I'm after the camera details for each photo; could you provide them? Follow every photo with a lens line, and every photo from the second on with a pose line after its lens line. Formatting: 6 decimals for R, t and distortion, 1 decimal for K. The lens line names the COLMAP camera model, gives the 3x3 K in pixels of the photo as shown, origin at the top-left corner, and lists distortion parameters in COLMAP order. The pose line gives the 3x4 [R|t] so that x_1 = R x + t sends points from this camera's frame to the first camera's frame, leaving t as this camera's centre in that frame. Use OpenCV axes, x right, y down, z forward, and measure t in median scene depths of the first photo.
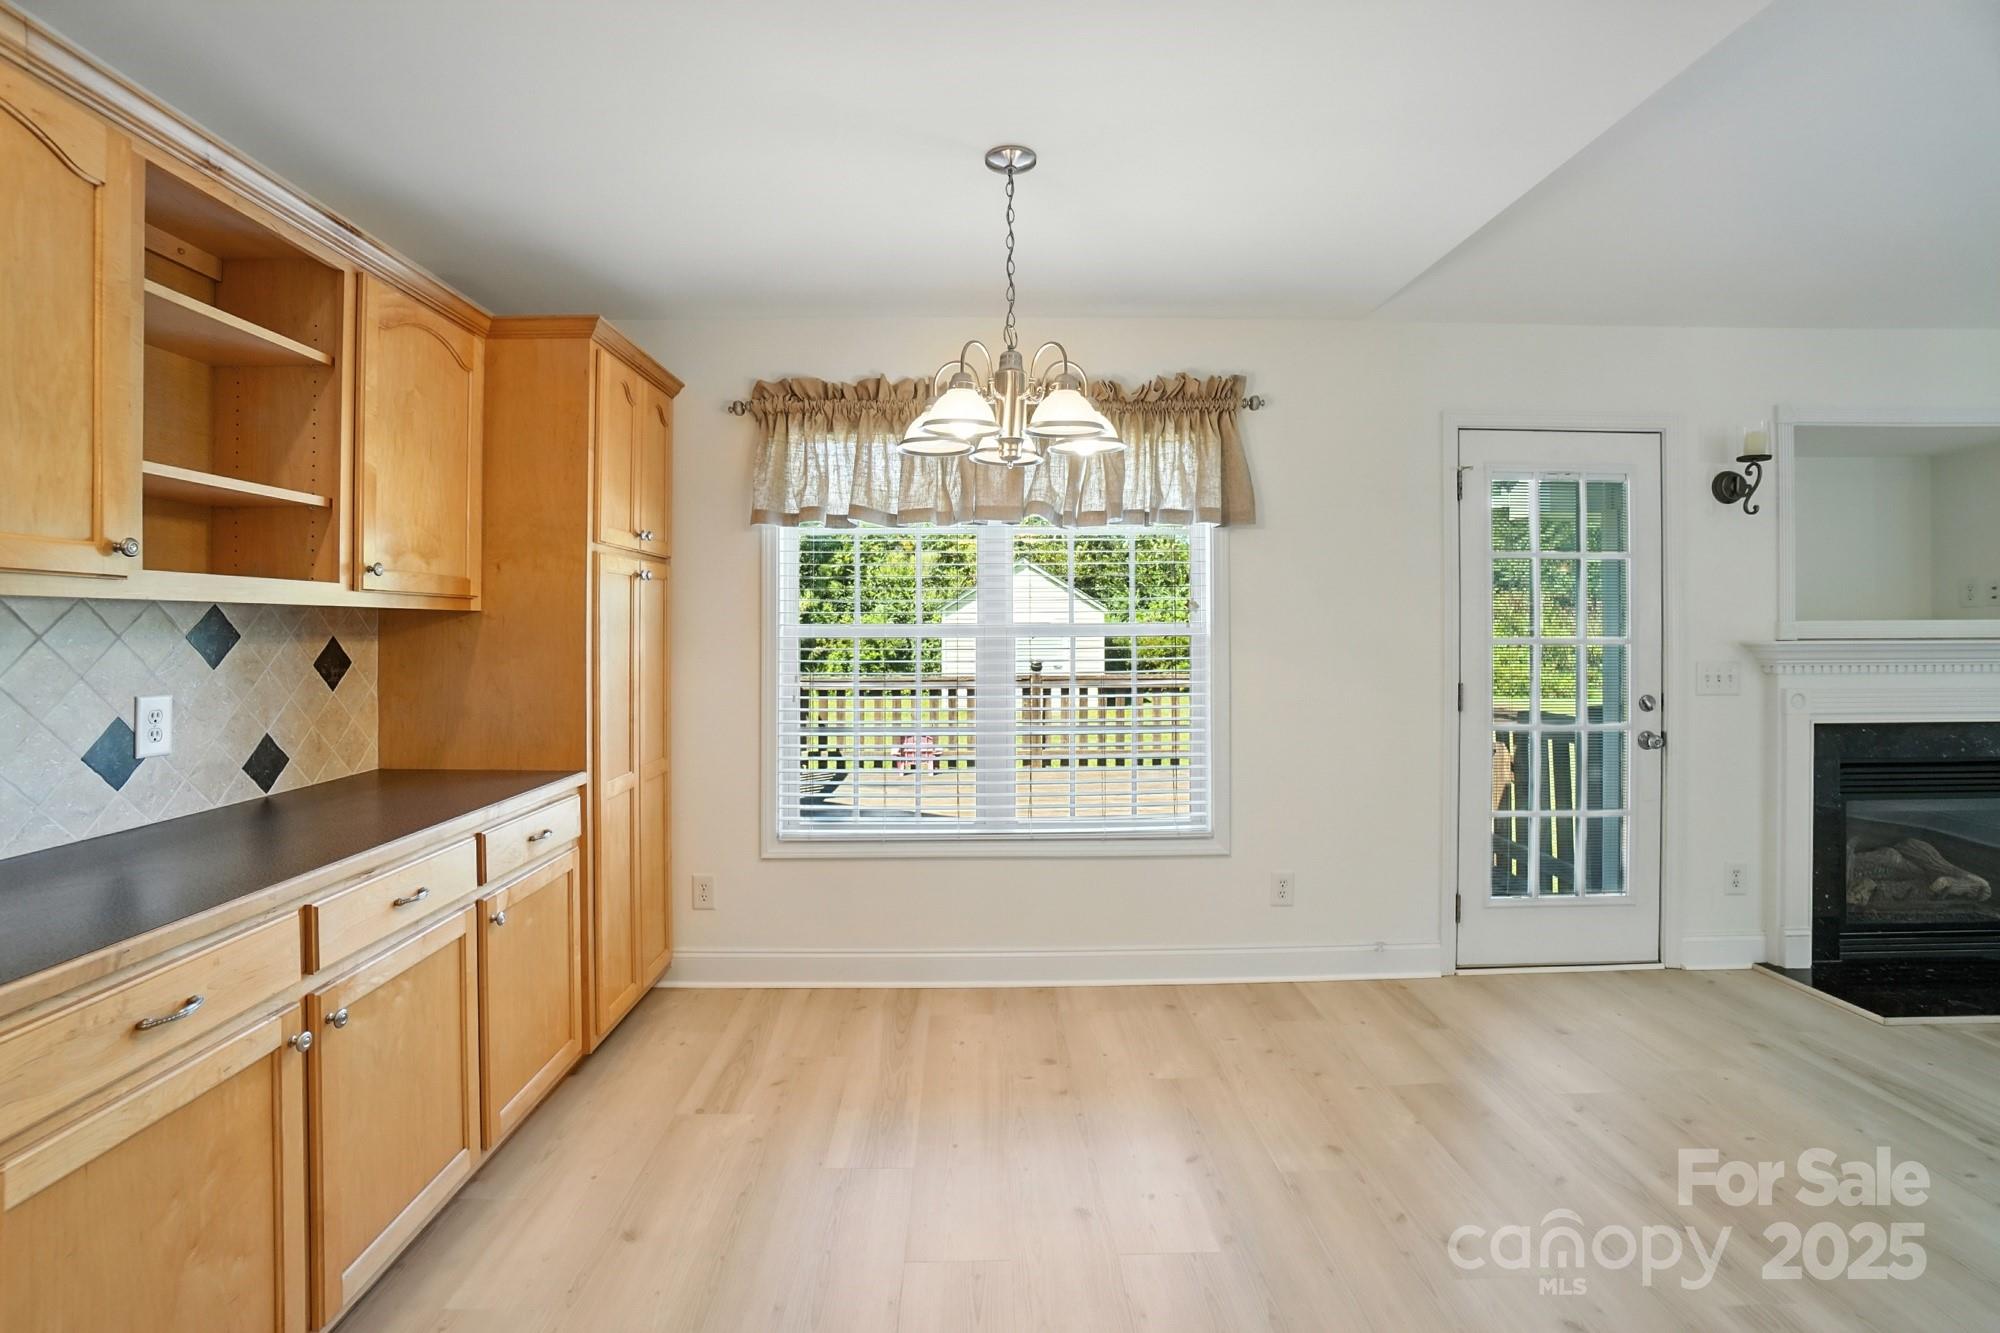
lens RADIAL K [[884.5, 0, 978.3], [0, 884.5, 612.0], [0, 0, 1]] dist [-0.054527, 0.021026]
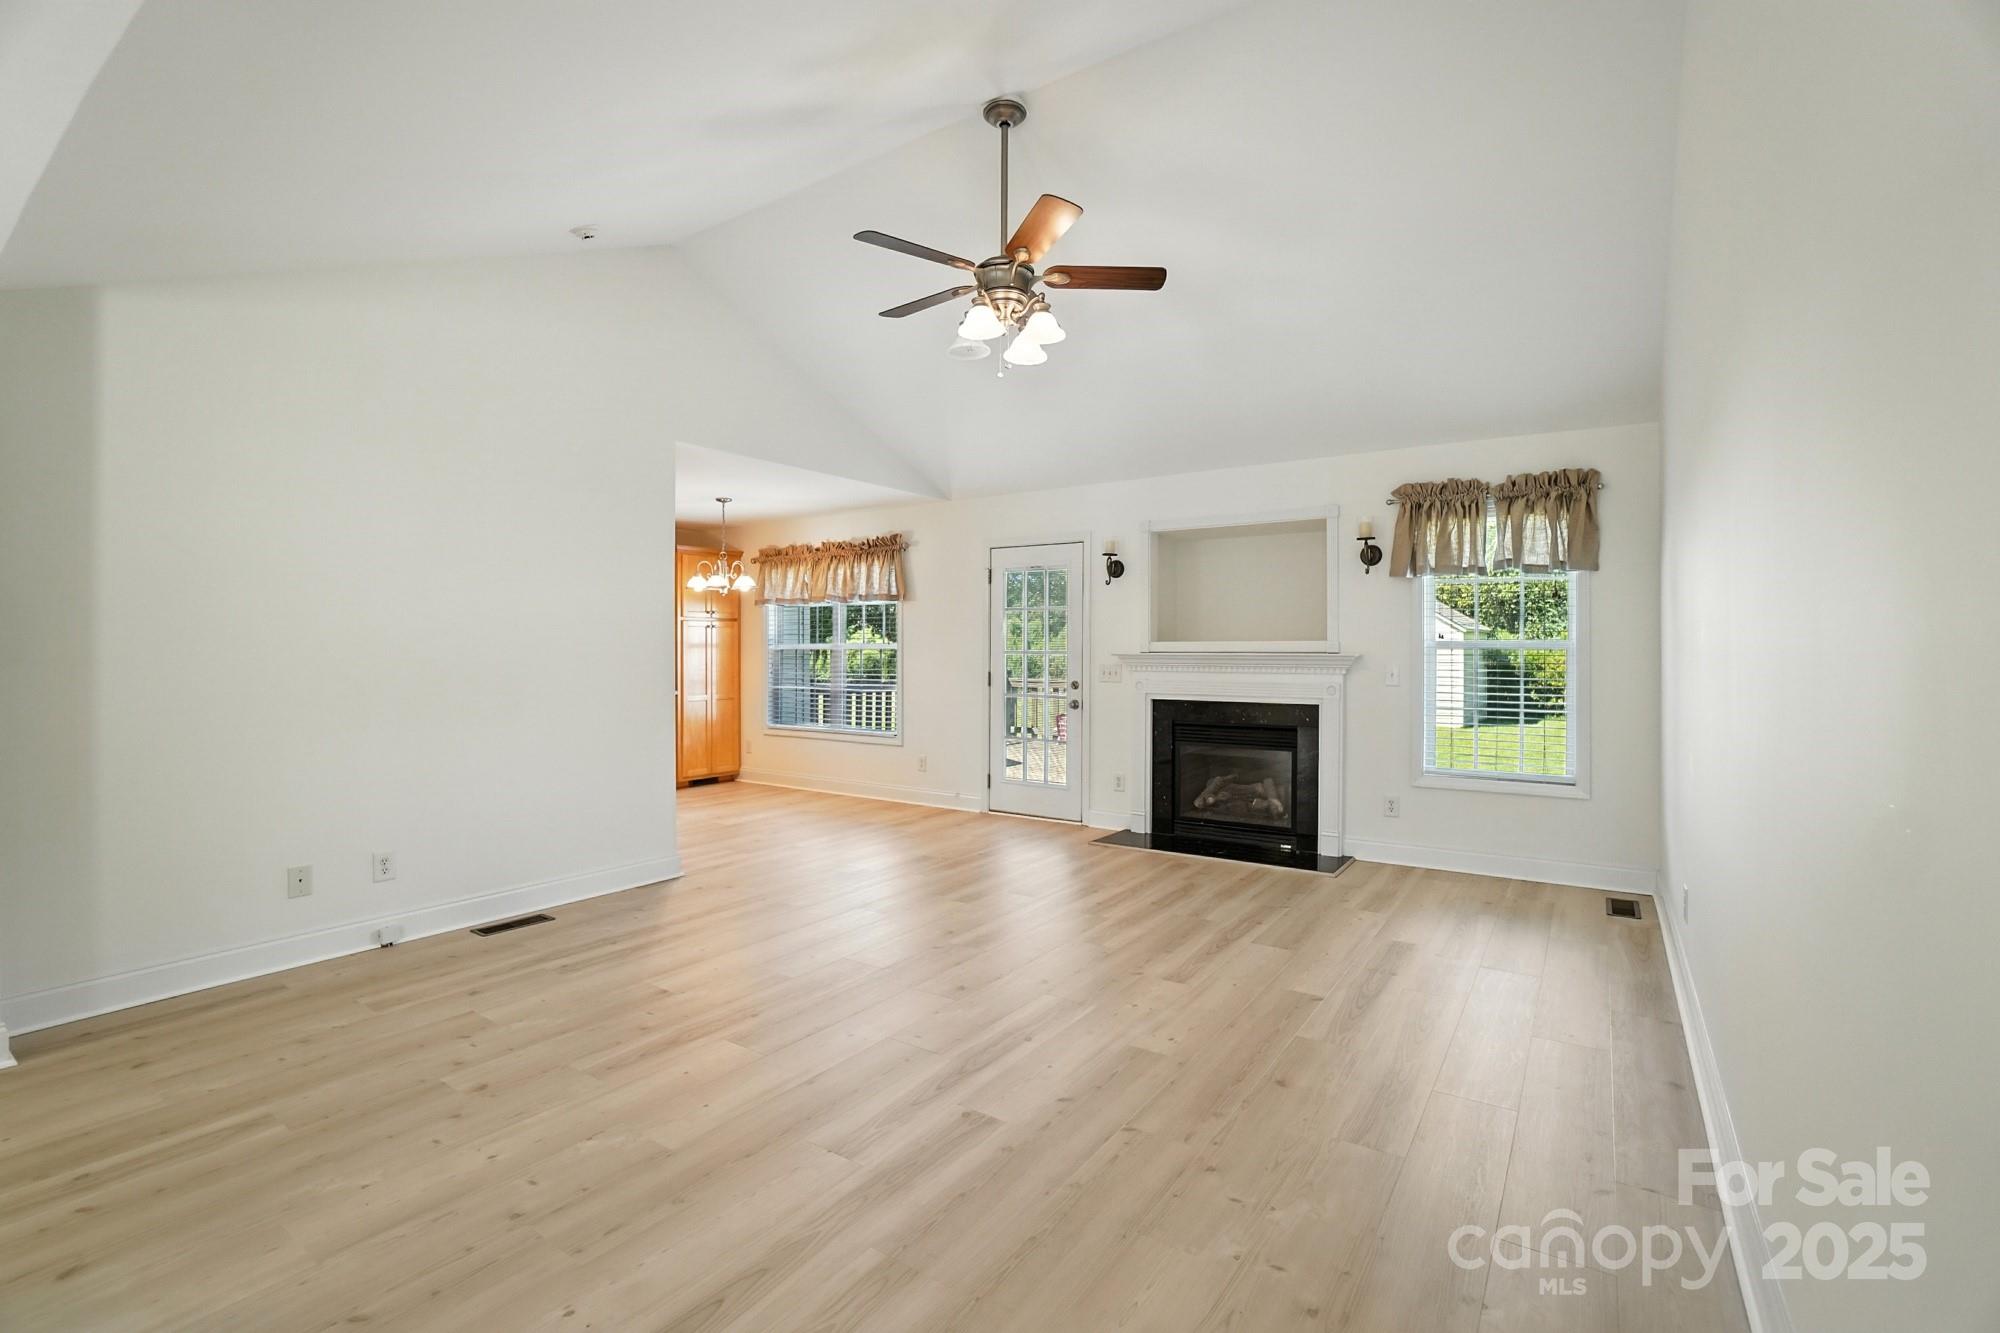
lens RADIAL K [[900.3, 0, 1031.9], [0, 900.3, 660.6], [0, 0, 1]] dist [-0.001529, -0.000077]
pose [[0.819447, 0.010215, -0.573063, 3.496583], [0.004954, 0.999678, 0.024904, 0.002251], [0.573133, -0.023246, 0.819133, -1.299004]]
